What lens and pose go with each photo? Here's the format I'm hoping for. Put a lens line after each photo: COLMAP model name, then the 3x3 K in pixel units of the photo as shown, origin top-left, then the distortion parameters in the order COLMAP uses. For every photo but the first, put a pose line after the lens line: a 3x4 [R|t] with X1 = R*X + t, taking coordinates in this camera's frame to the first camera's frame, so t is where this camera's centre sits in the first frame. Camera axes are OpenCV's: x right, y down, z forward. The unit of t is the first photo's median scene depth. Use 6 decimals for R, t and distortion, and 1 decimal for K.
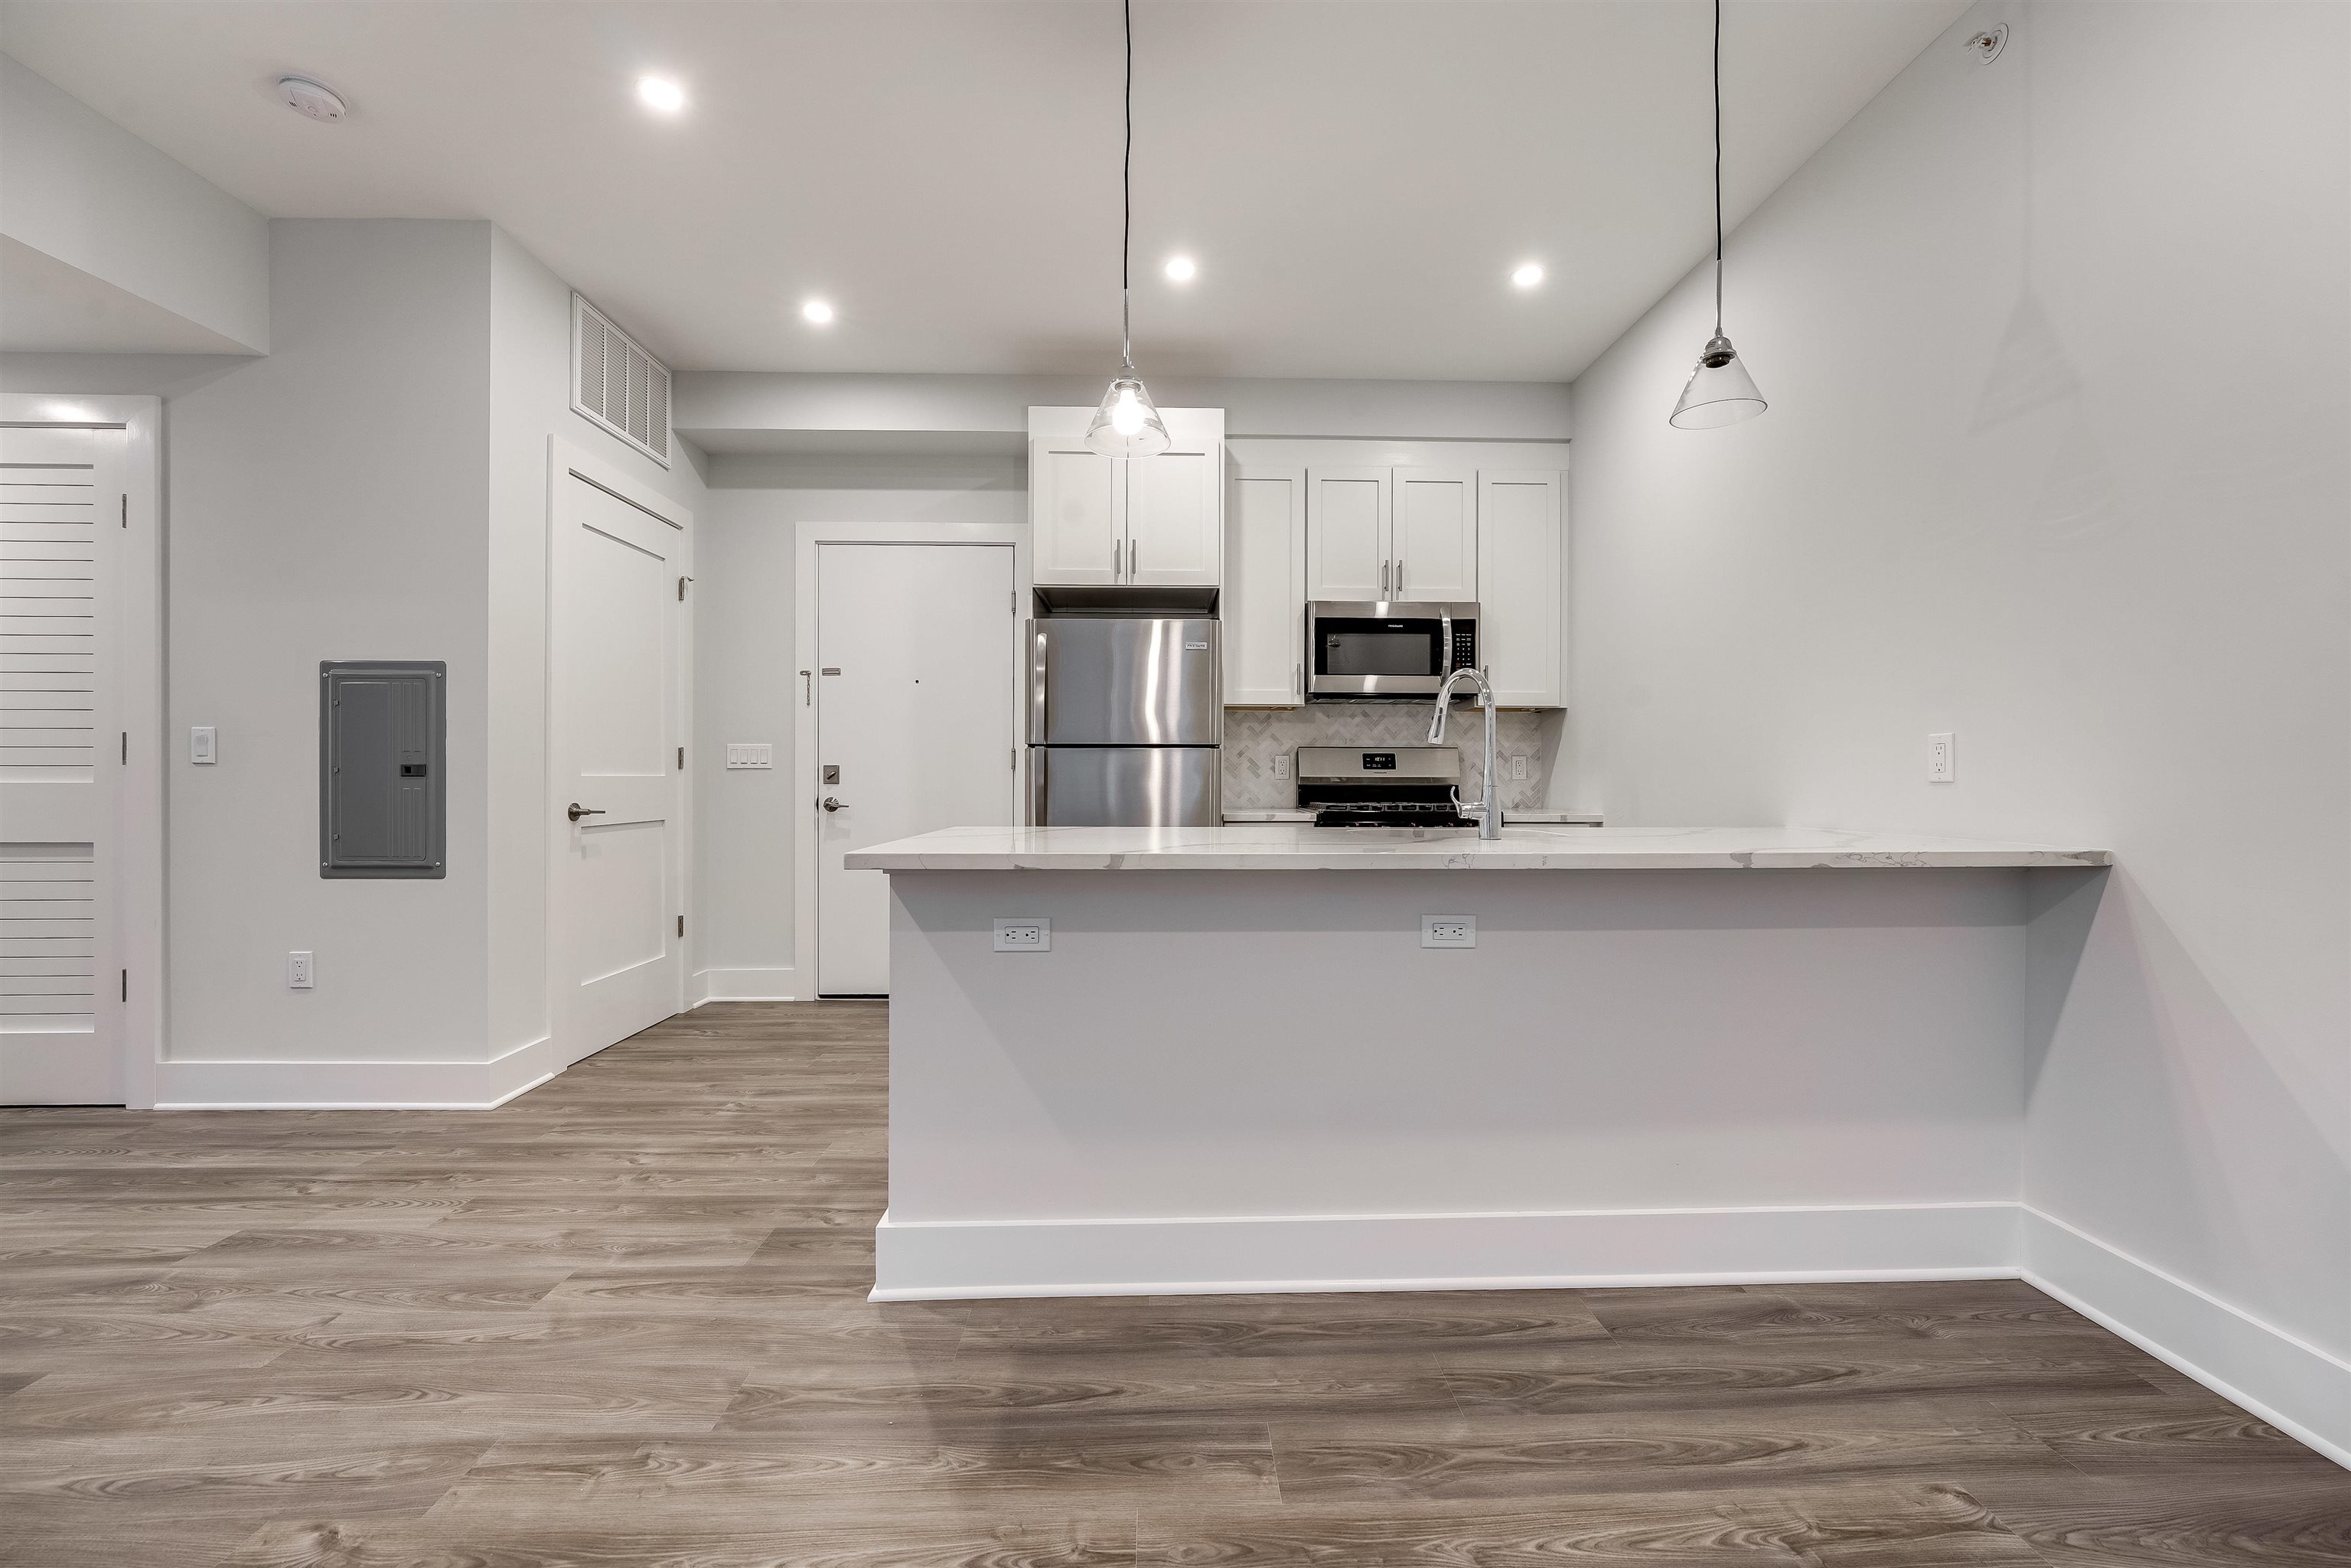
lens RADIAL K [[951.2, 0, 1187.6], [0, 951.2, 784.4], [0, 0, 1]] dist [-0.013930, 0.004000]
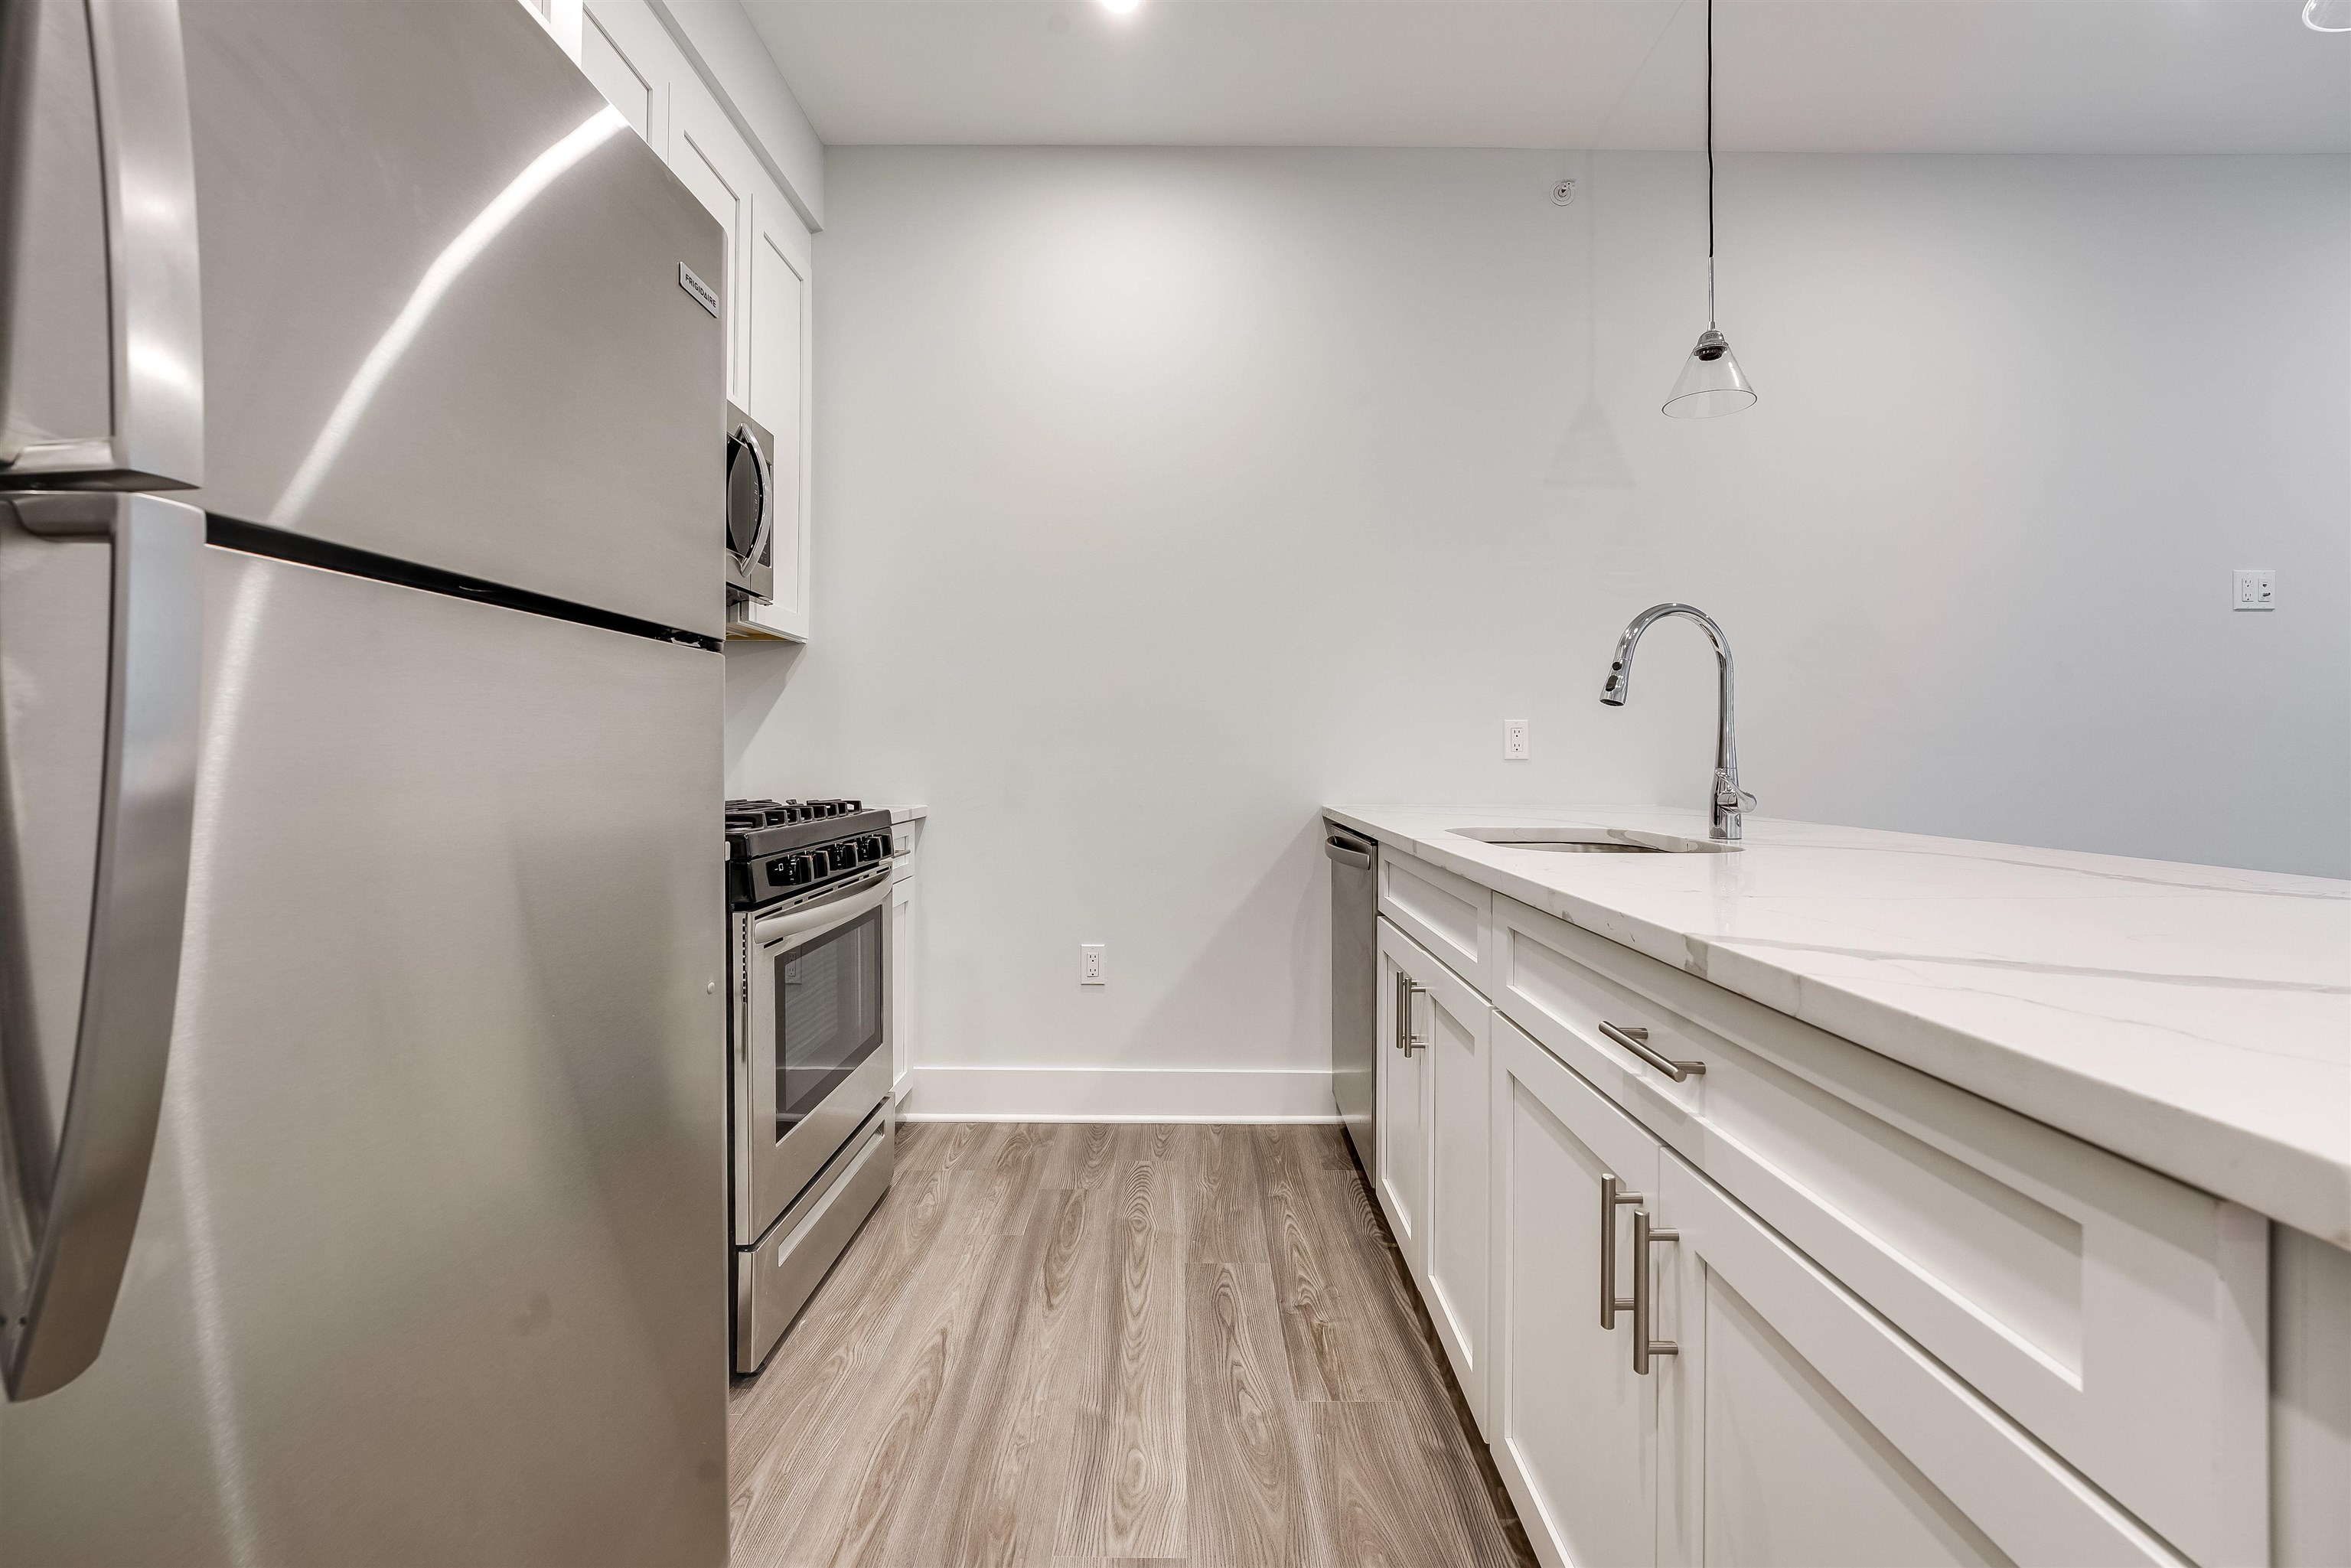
lens RADIAL K [[960.3, 0, 1180.7], [0, 960.3, 749.8], [0, 0, 1]] dist [-0.013208, 0.000967]
pose [[0.039448, 0.005324, 0.999207, -0.419252], [-0.001019, 0.999985, -0.005288, -0.007812], [-0.999221, -0.000809, 0.039453, 1.275950]]
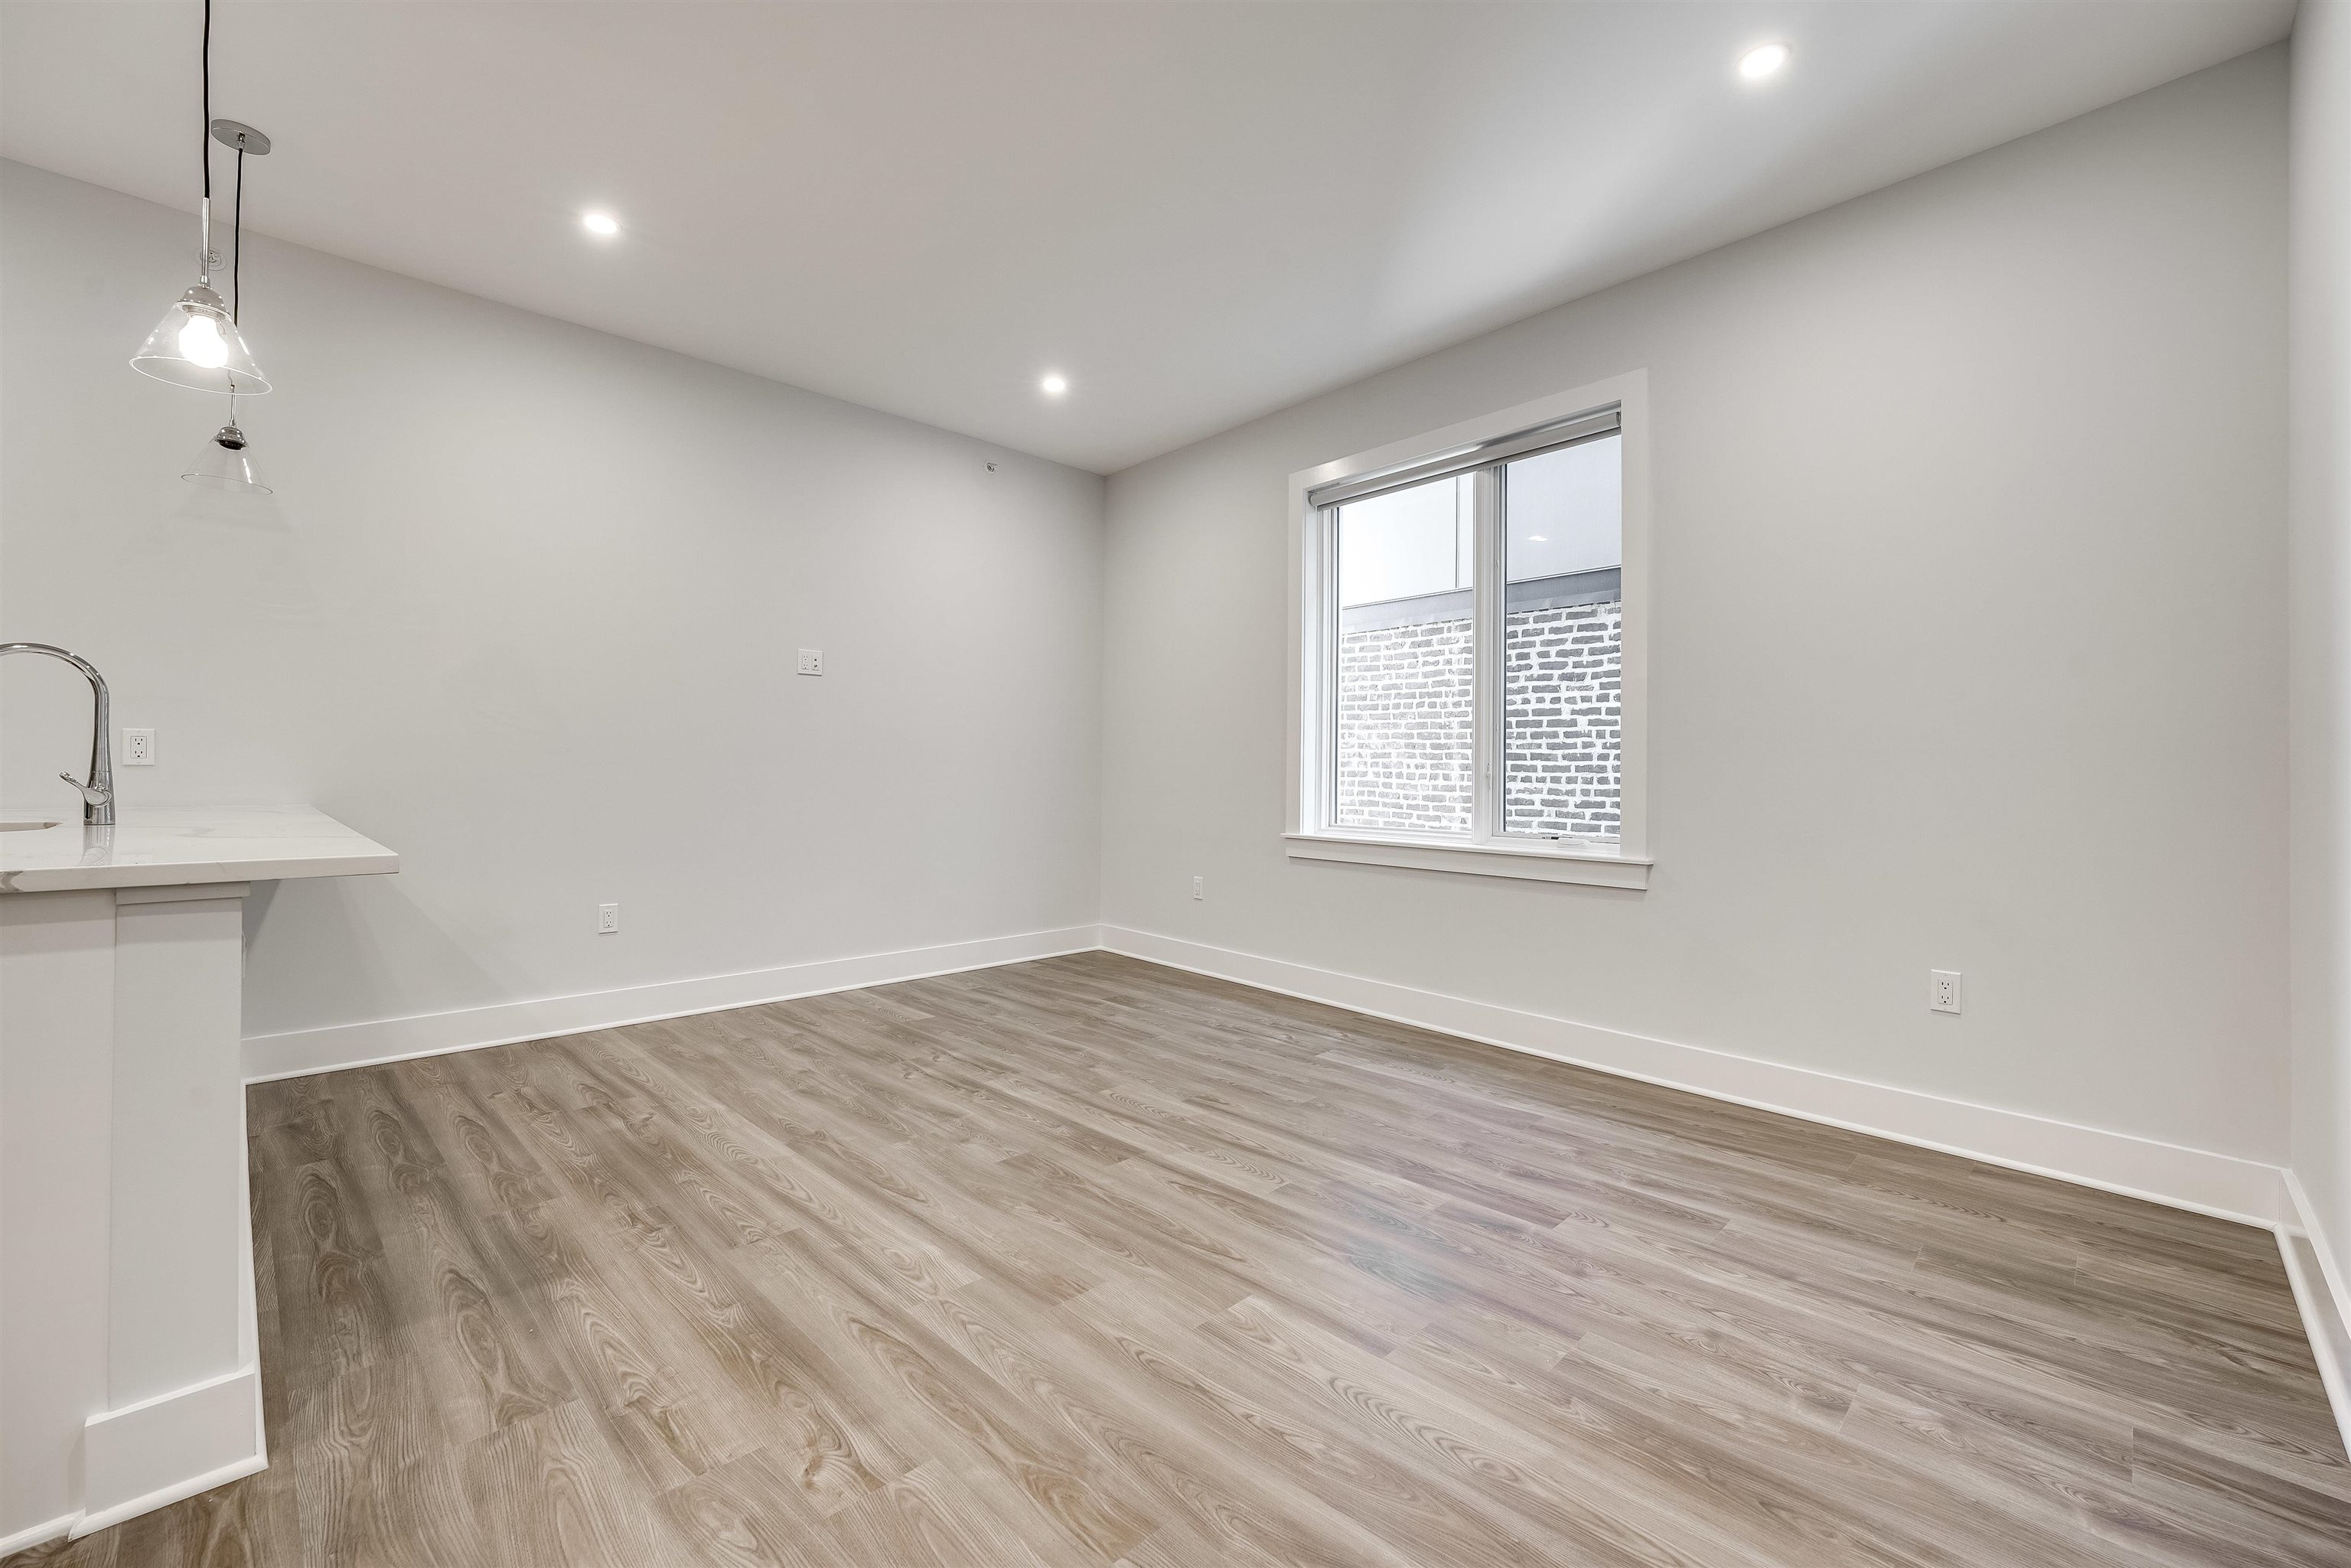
lens RADIAL K [[960.3, 0, 1165.4], [0, 960.3, 764.5], [0, 0, 1]] dist [-0.013208, 0.000967]
pose [[-0.673637, -0.001272, 0.739061, -1.065498], [-0.005487, 0.999980, -0.003281, -0.007351], [-0.739042, -0.006265, -0.673630, 0.766420]]
